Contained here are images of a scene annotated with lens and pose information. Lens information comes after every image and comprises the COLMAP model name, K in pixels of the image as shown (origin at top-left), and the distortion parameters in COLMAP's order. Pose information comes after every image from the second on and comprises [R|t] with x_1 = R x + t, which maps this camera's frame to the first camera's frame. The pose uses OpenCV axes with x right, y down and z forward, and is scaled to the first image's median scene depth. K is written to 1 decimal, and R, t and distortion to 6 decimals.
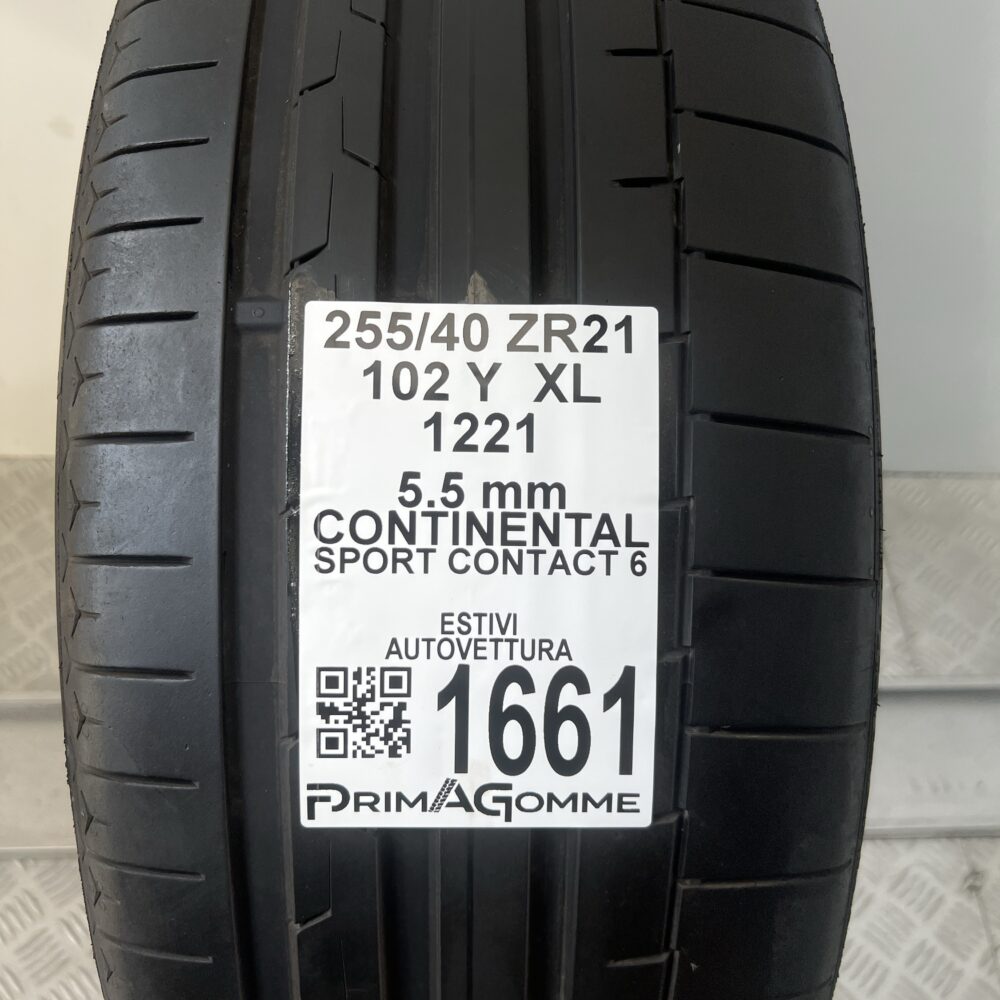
lens RADIAL K [[1003.4, 0, 500.0], [0, 1003.4, 500.0], [0, 0, 1]] dist [0.087169, -0.028258]
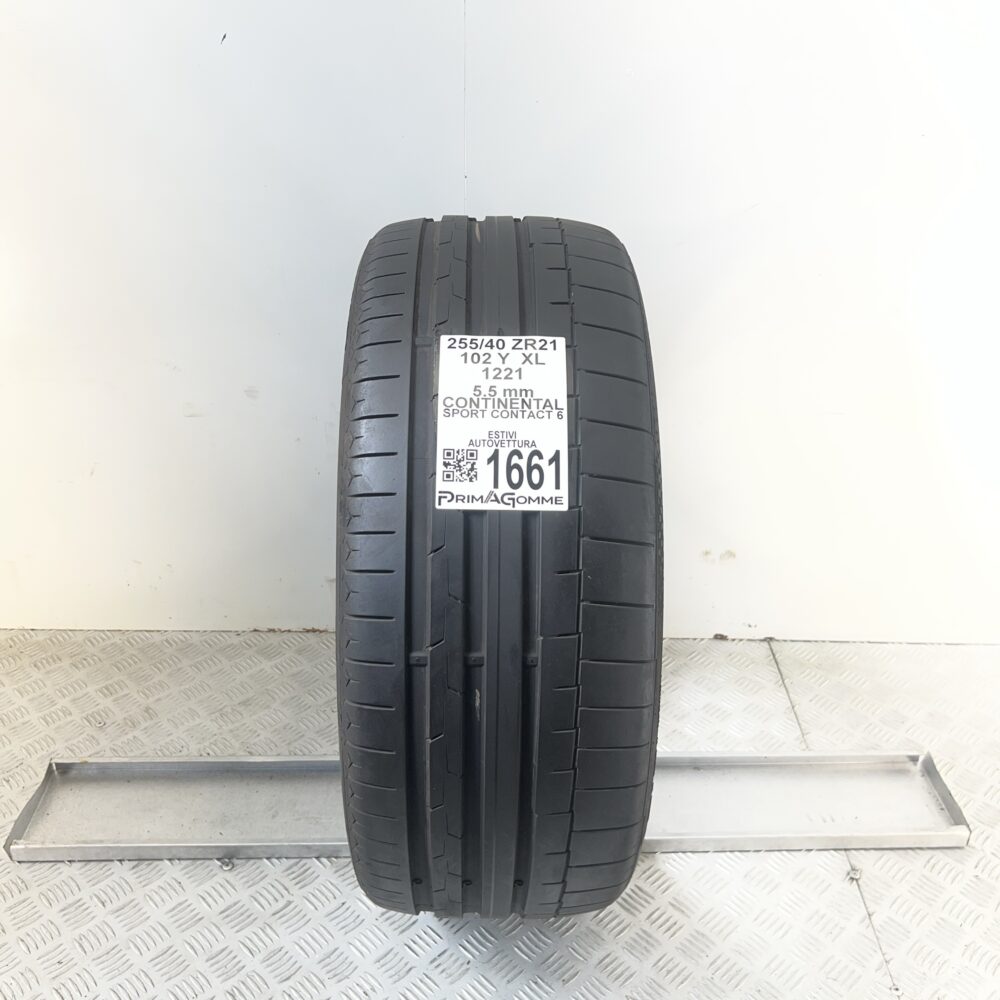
lens RADIAL K [[1003.4, 0, 500.0], [0, 1003.4, 500.0], [0, 0, 1]] dist [0.087169, -0.028258]
pose [[0.999963, -0.006968, -0.004969, -0.014690], [0.004610, 0.927756, -0.373160, 1.300781], [0.007210, 0.373123, 0.927754, -1.464690]]
